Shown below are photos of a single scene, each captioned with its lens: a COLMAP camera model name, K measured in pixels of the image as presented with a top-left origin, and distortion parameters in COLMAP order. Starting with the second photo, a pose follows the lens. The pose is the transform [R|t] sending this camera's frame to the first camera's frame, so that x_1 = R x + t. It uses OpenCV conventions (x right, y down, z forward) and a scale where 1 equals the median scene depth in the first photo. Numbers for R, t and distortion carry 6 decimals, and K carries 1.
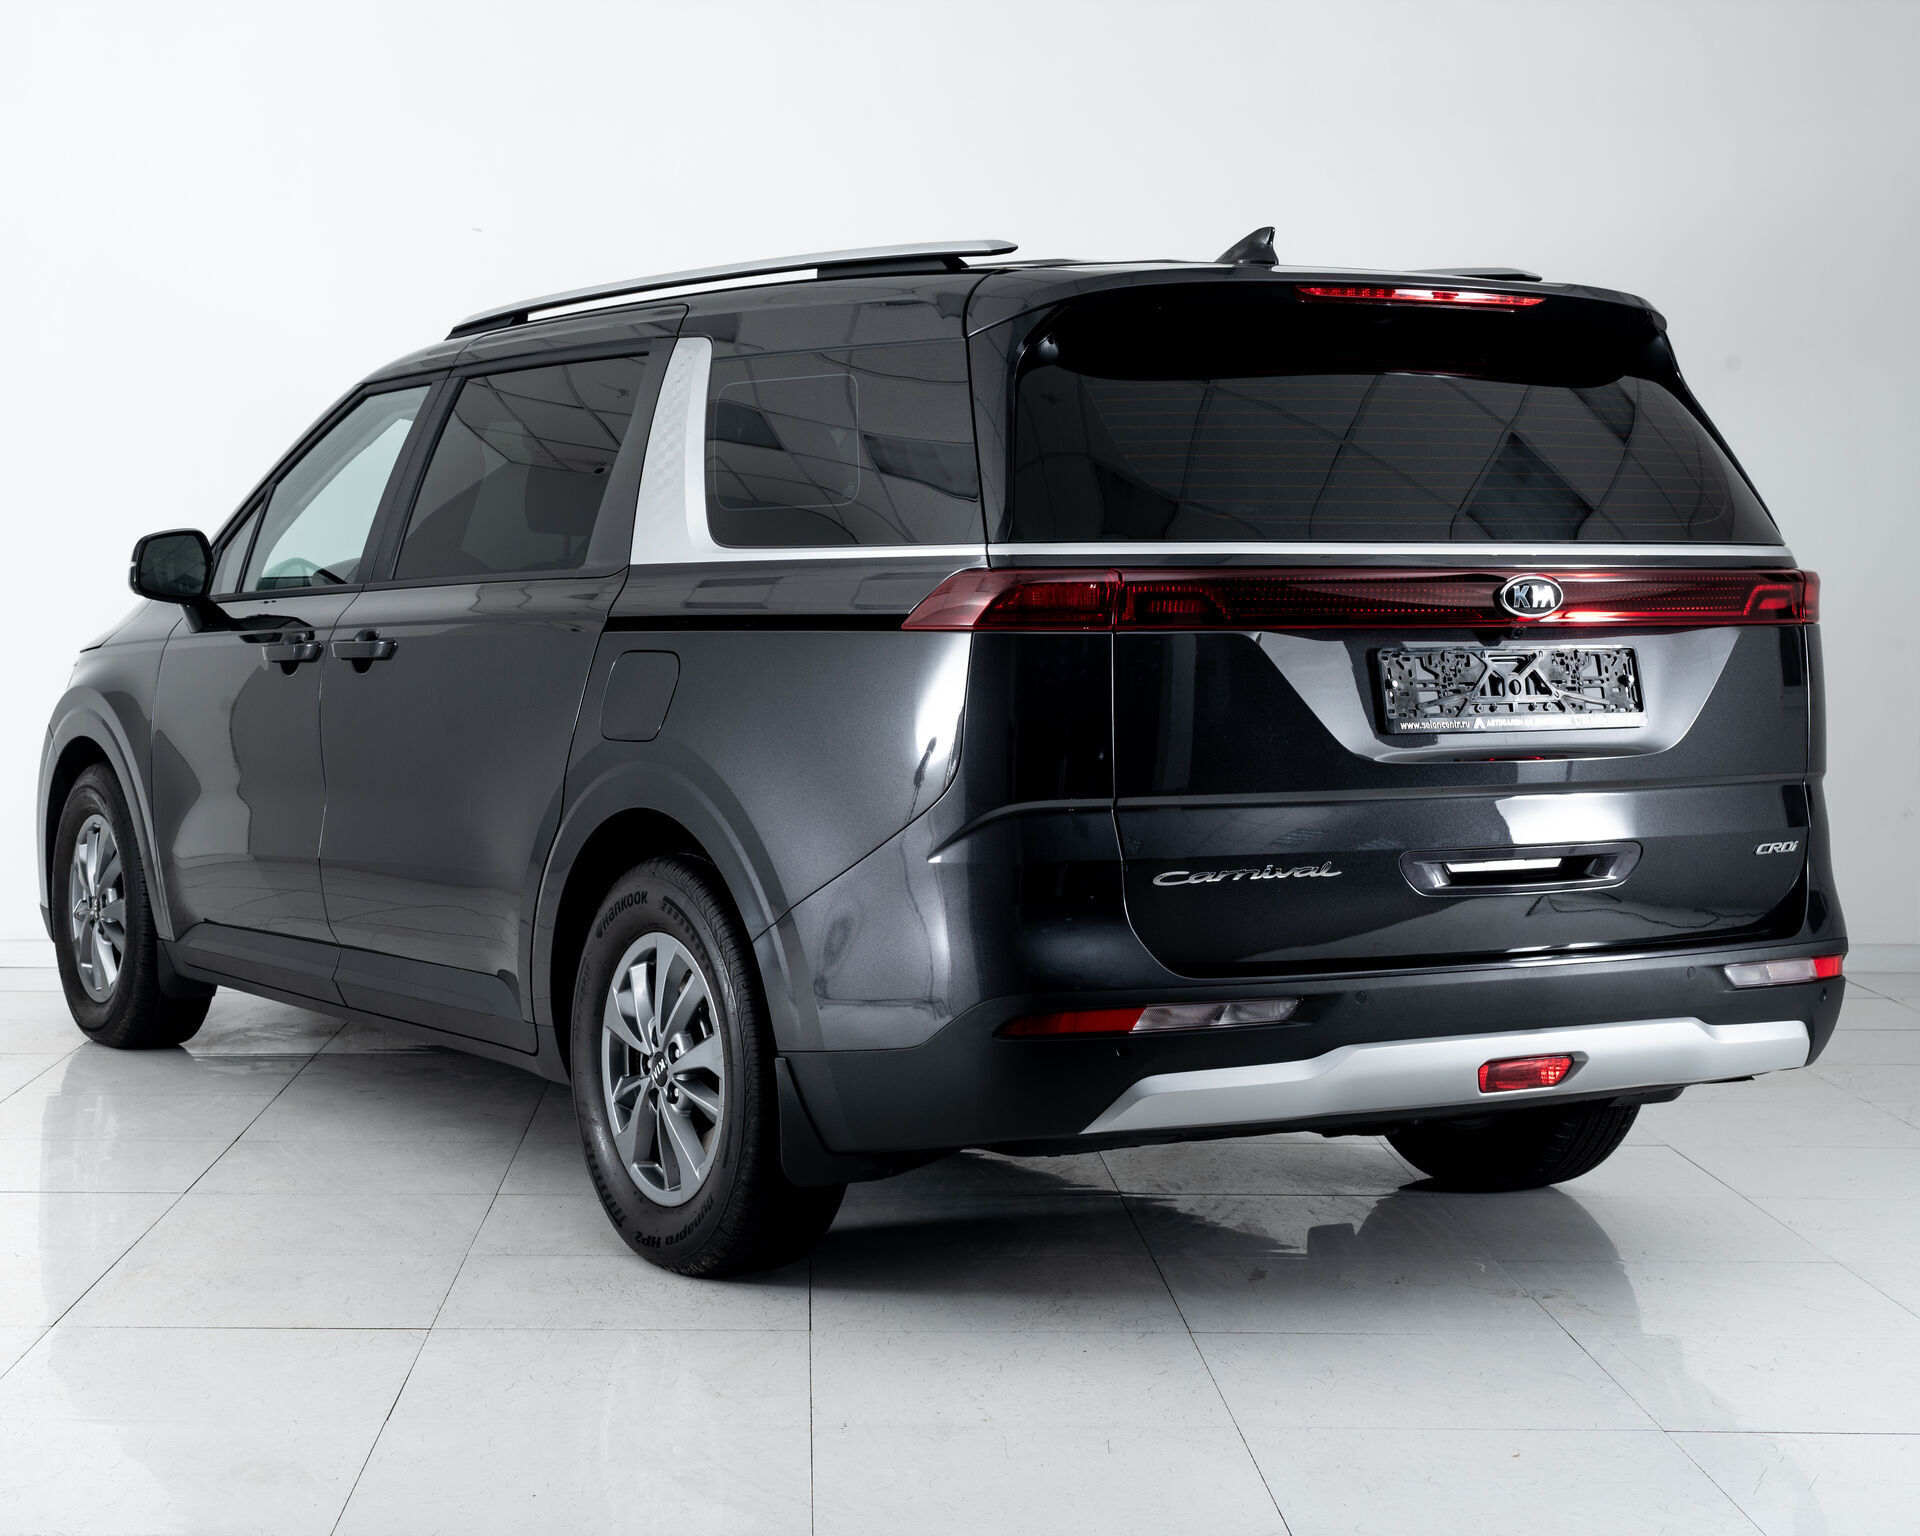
lens RADIAL K [[3478.4, 0, 960.0], [0, 3478.4, 768.0], [0, 0, 1]] dist [-0.004574, -0.023198]
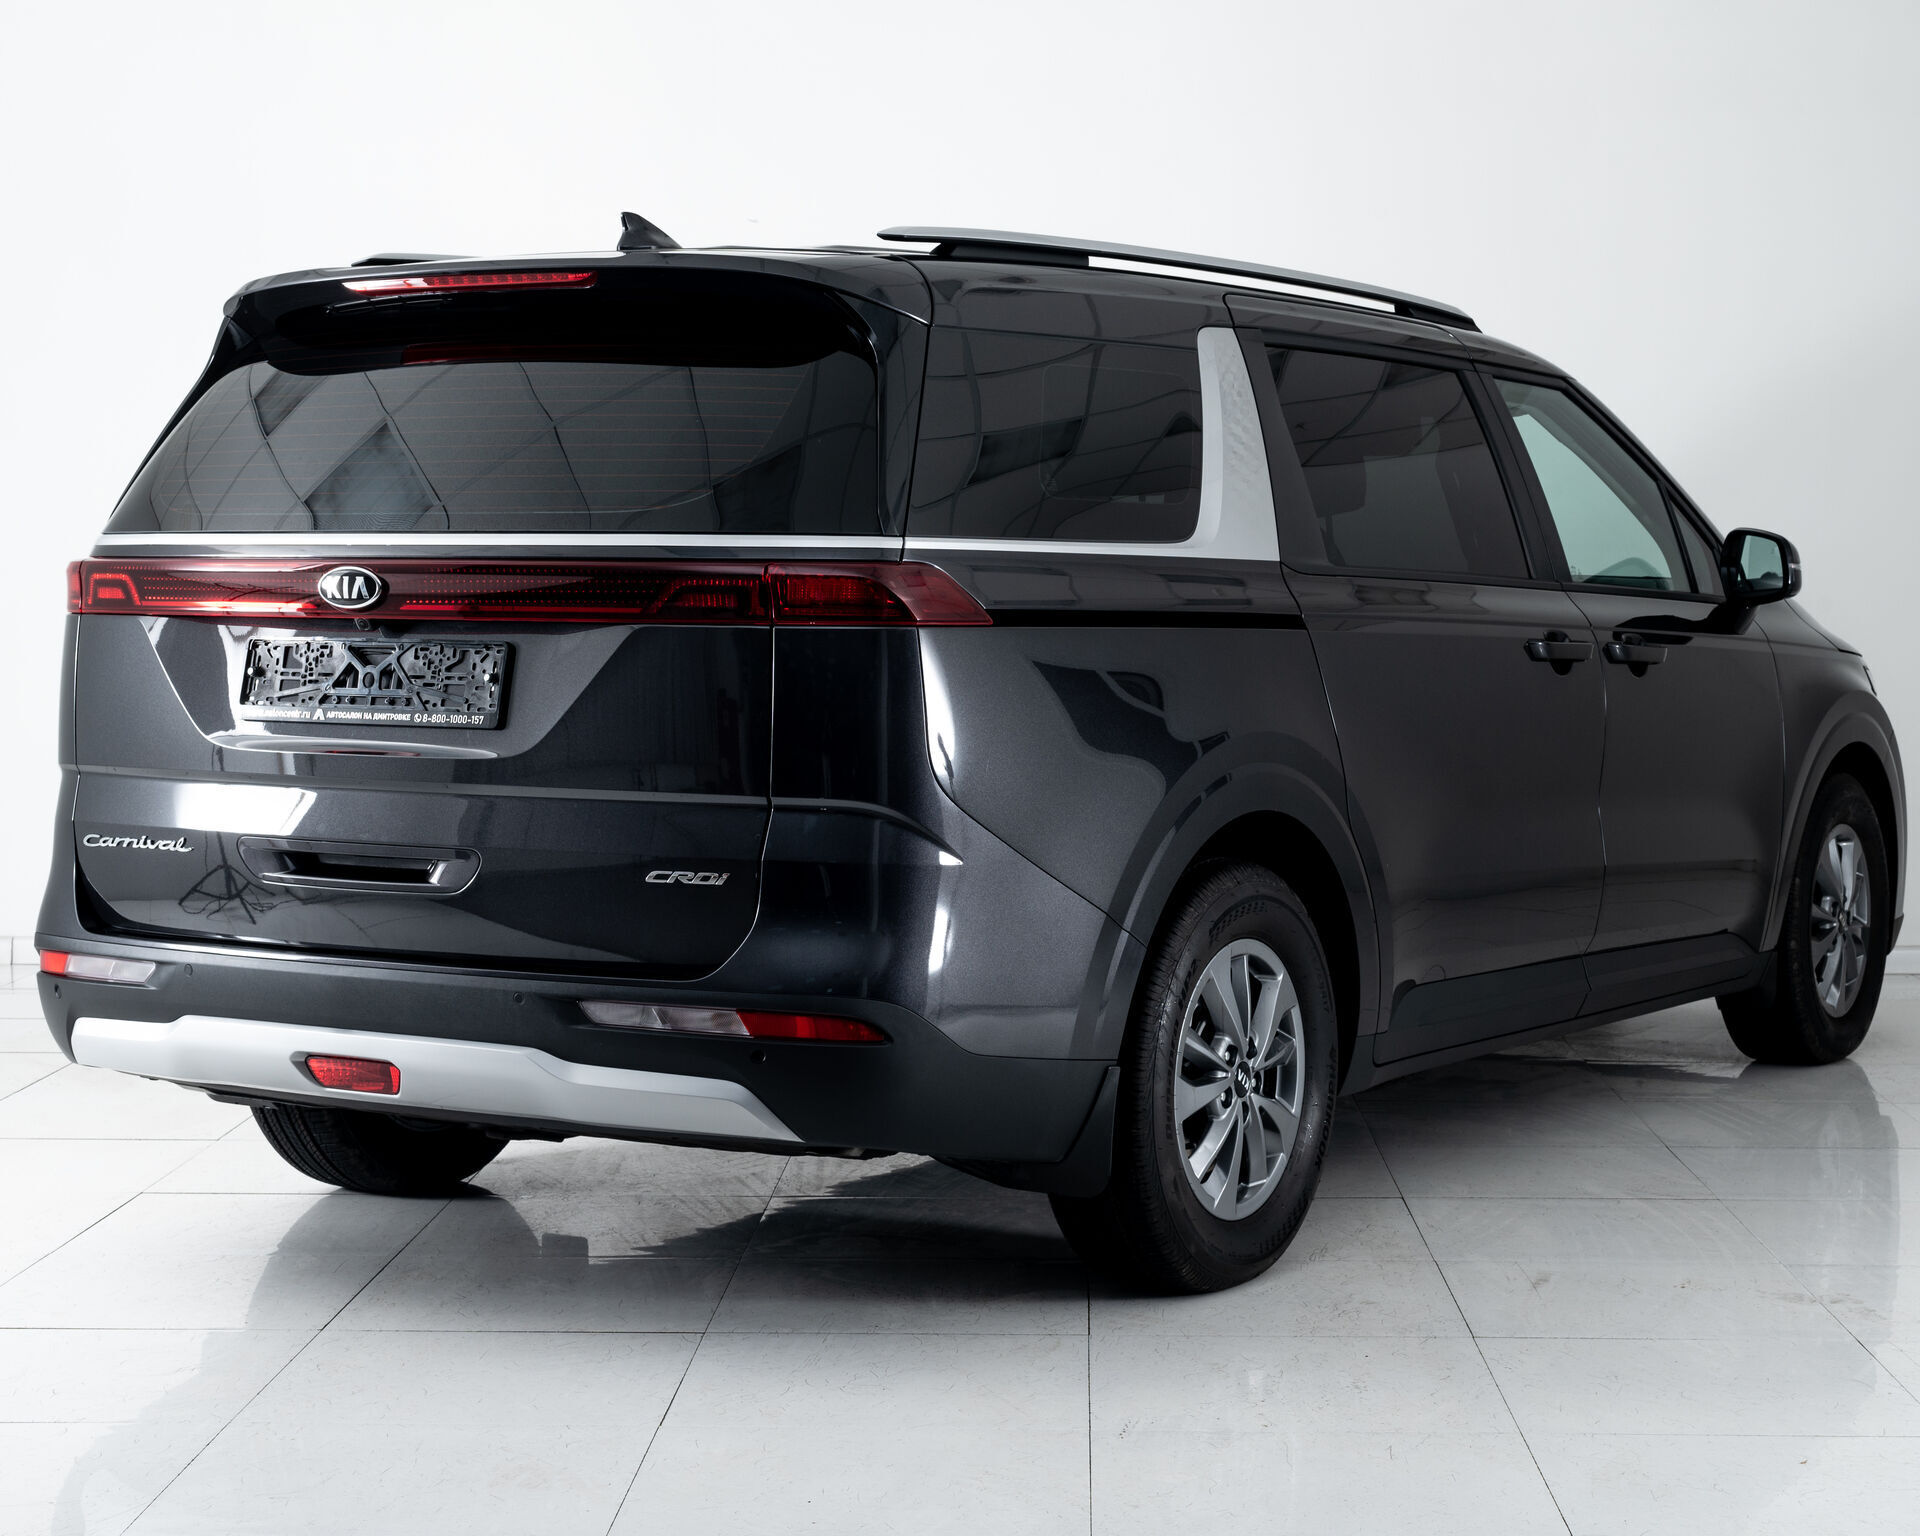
lens RADIAL K [[3489.2, 0, 960.0], [0, 3489.2, 768.0], [0, 0, 1]] dist [-0.273314, -0.055593]
pose [[0.568197, 0.056156, -0.820974, 1.050410], [-0.059665, 0.997854, 0.026961, -0.034595], [0.820727, 0.033664, 0.570328, 0.582534]]
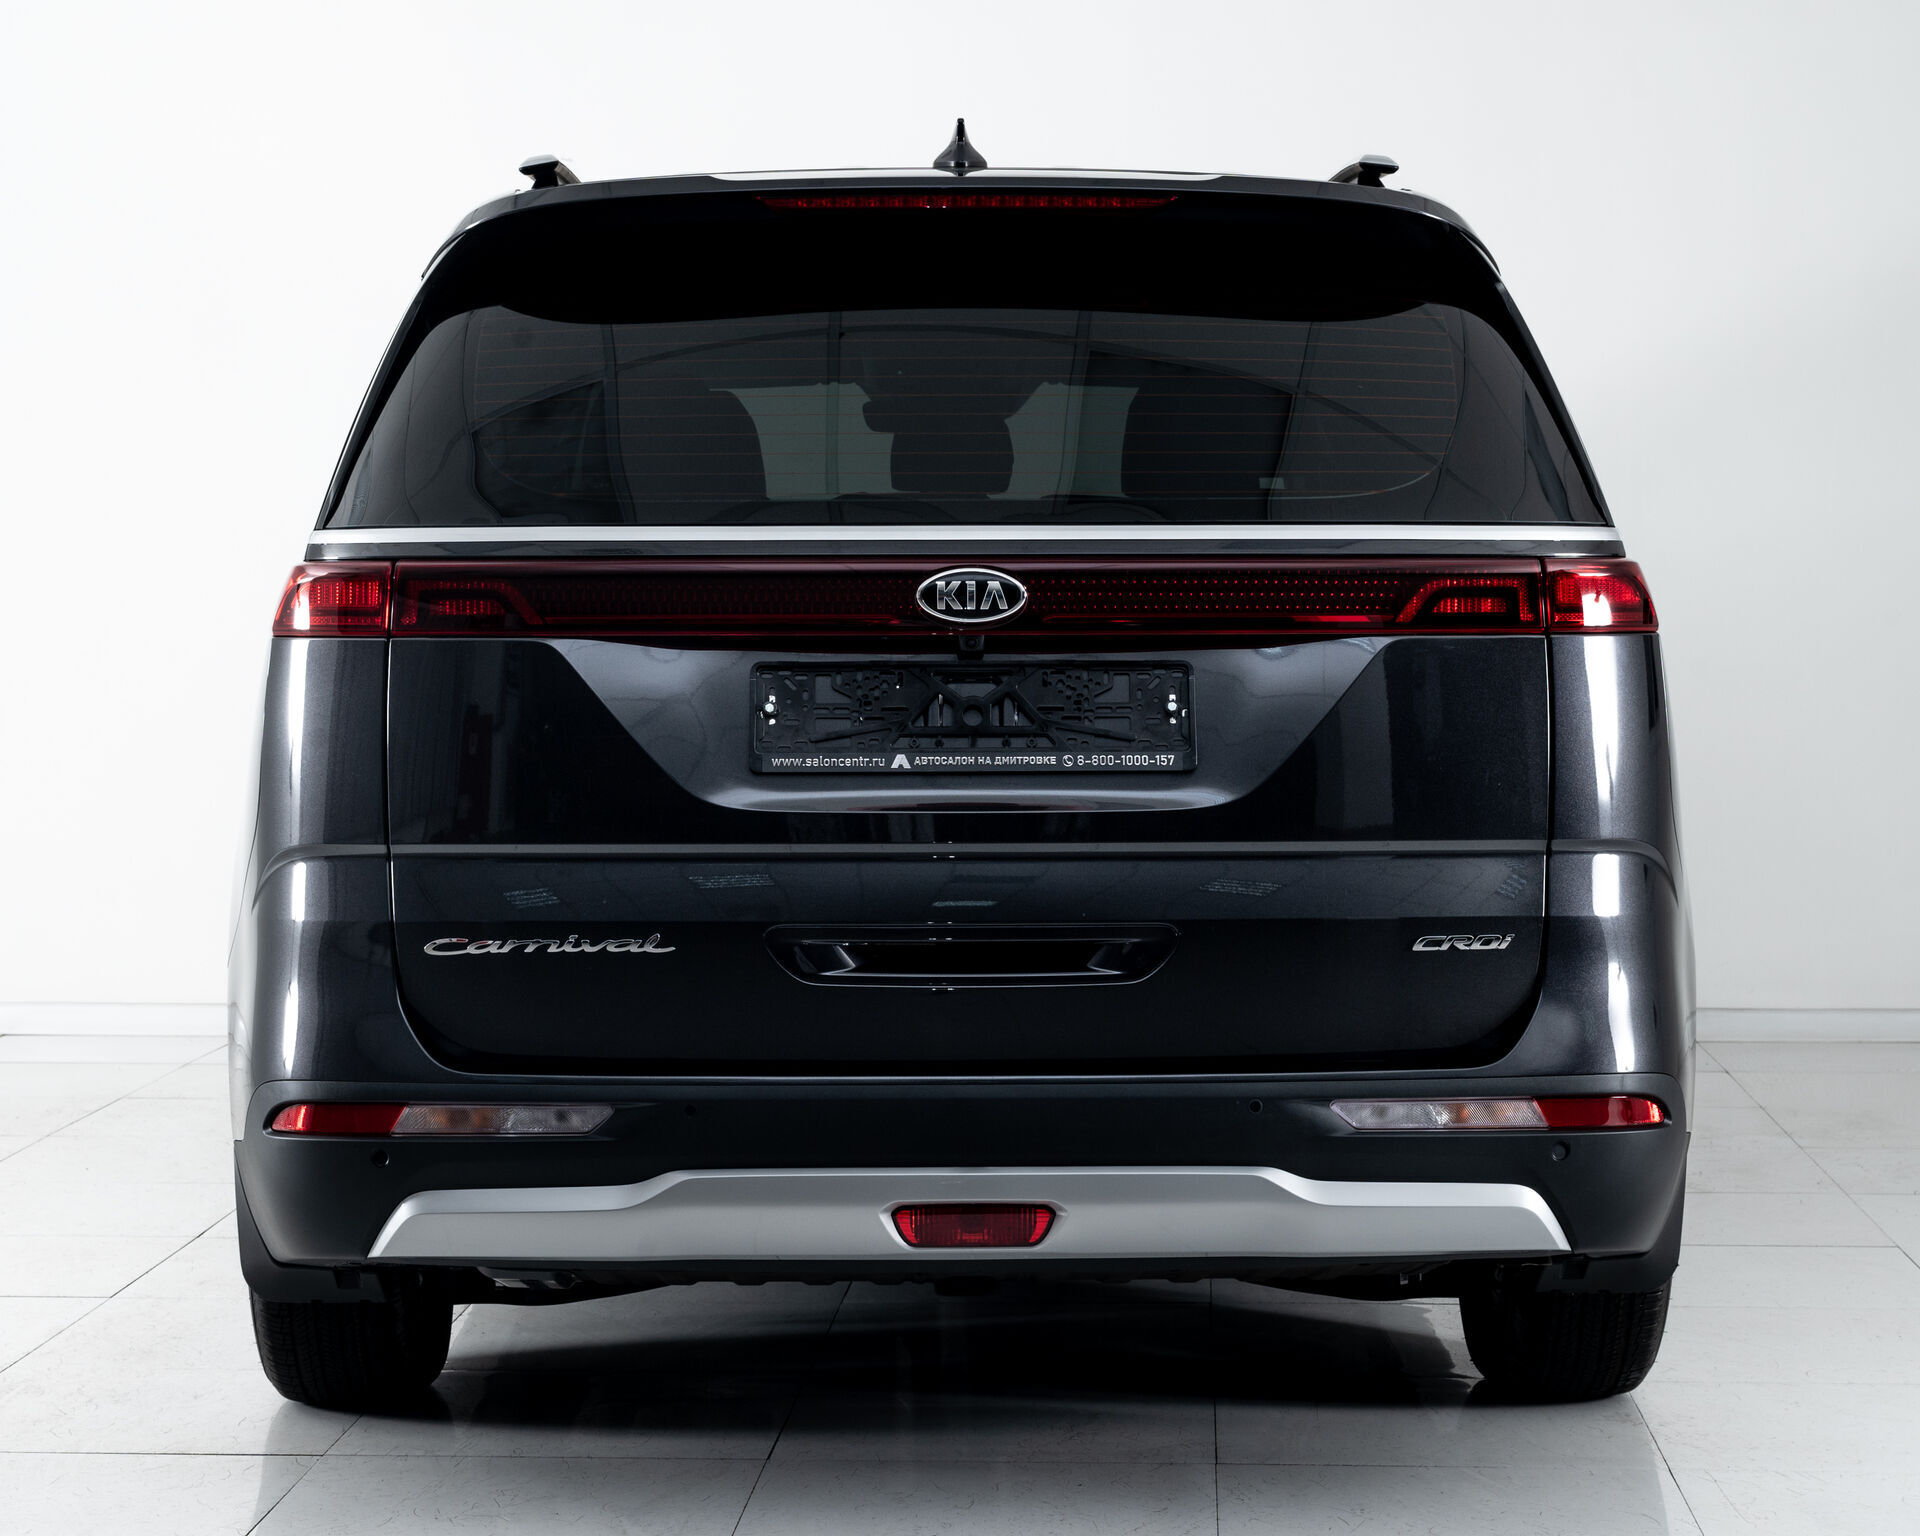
lens RADIAL K [[3621.3, 0, 960.0], [0, 3621.3, 768.0], [0, 0, 1]] dist [0.047739, 0.055998]
pose [[0.888971, 0.026120, -0.457218, 0.517439], [-0.026281, 0.999637, 0.006008, -0.016279], [0.457209, 0.006675, 0.889334, 0.298001]]
